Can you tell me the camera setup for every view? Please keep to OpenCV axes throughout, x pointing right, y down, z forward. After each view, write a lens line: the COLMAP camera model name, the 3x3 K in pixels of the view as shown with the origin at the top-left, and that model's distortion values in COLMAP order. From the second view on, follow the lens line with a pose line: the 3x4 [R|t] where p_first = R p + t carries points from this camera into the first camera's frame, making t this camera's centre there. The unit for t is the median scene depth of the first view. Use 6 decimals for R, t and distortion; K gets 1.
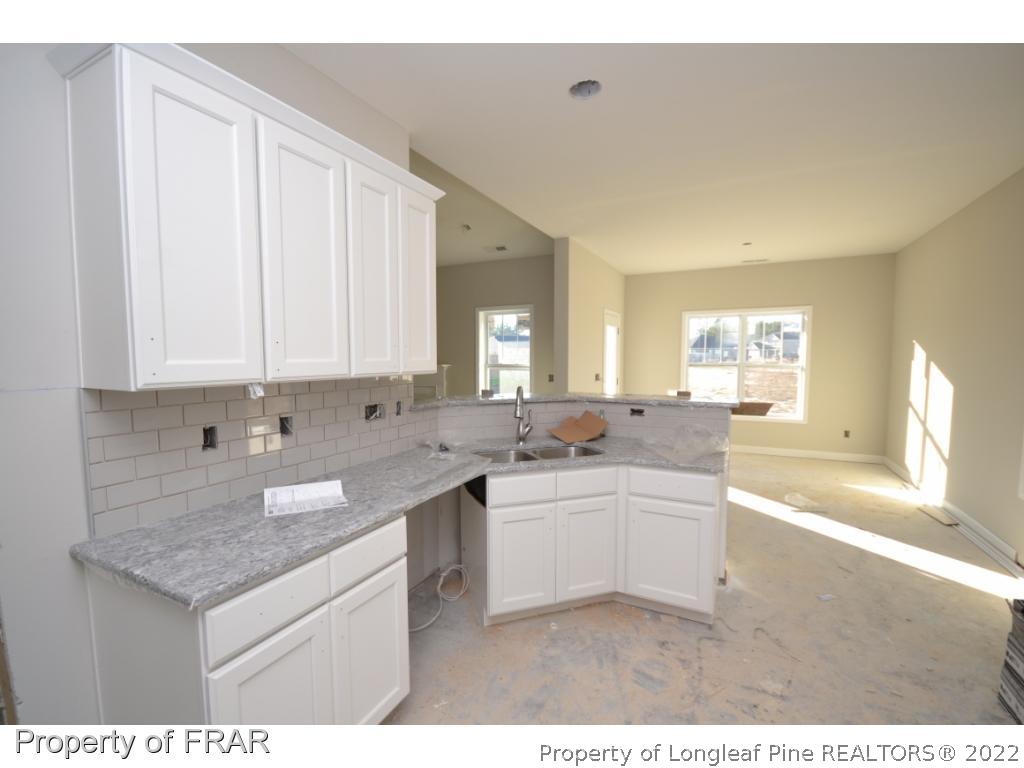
lens RADIAL K [[455.2, 0, 505.6], [0, 455.2, 387.3], [0, 0, 1]] dist [0.024272, -0.020171]
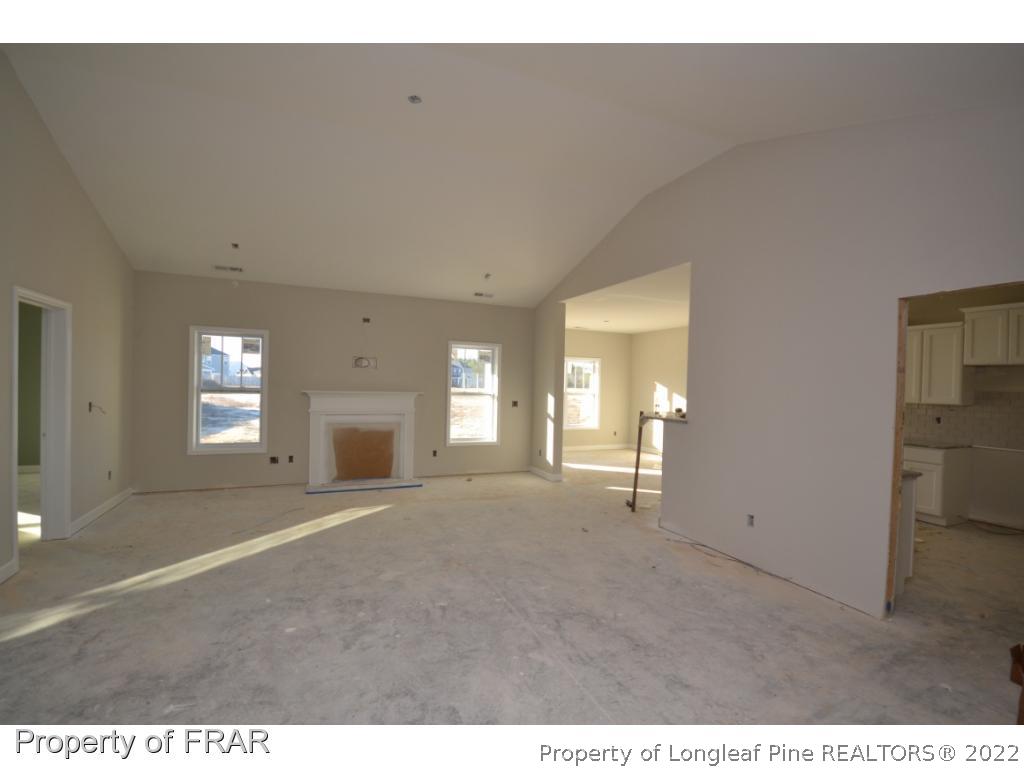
lens RADIAL K [[455.2, 0, 505.6], [0, 455.2, 387.3], [0, 0, 1]] dist [0.024272, -0.020171]
pose [[0.634413, 0.011856, 0.772904, -1.087578], [0.029485, 0.998784, -0.039523, -0.019375], [-0.772432, 0.047863, 0.633291, 0.264827]]
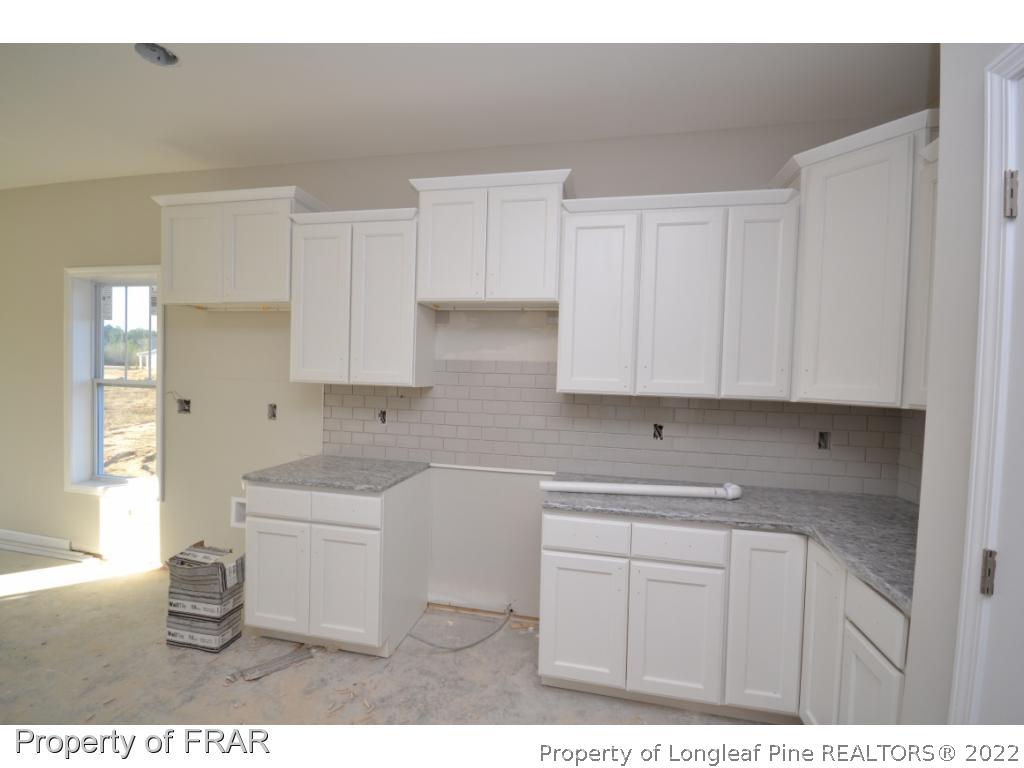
lens RADIAL K [[455.2, 0, 505.6], [0, 455.2, 387.3], [0, 0, 1]] dist [0.024272, -0.020171]
pose [[-0.257938, -0.036581, 0.965469, -0.120043], [0.040332, 0.998004, 0.048589, -0.009556], [-0.965319, 0.051472, -0.255947, 0.154672]]
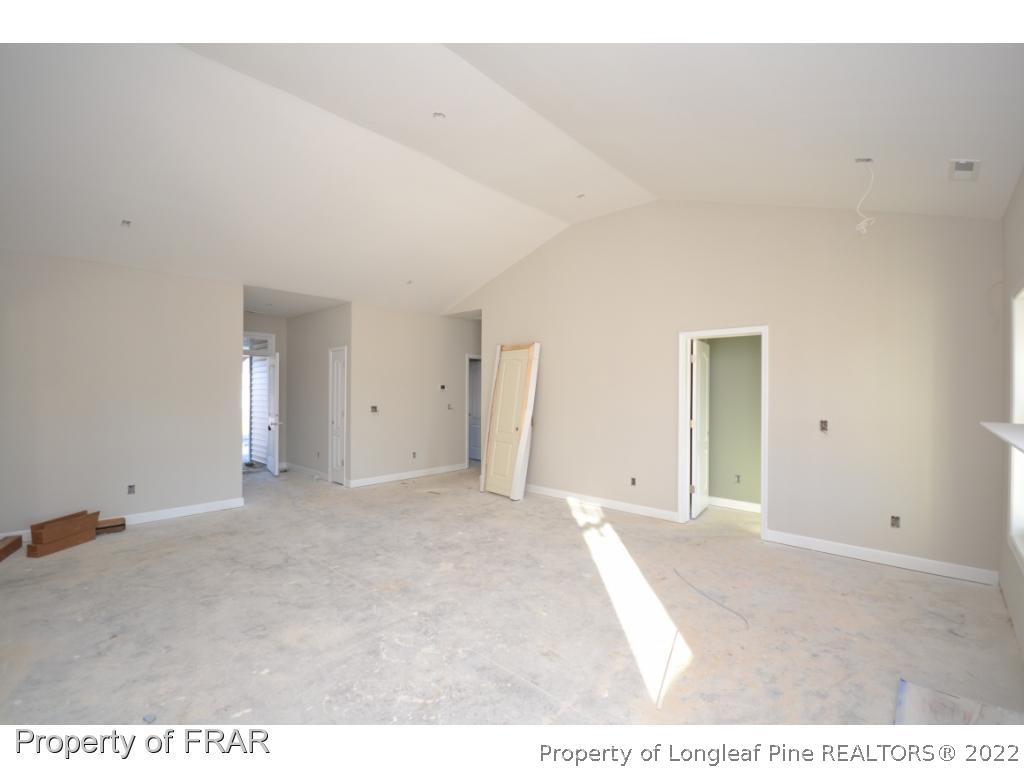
lens RADIAL K [[455.2, 0, 505.6], [0, 455.2, 387.3], [0, 0, 1]] dist [0.024272, -0.020171]
pose [[-0.268168, -0.005847, -0.963354, 0.083355], [-0.072237, 0.997288, 0.014055, -0.082579], [0.960660, 0.073359, -0.267863, 1.160401]]
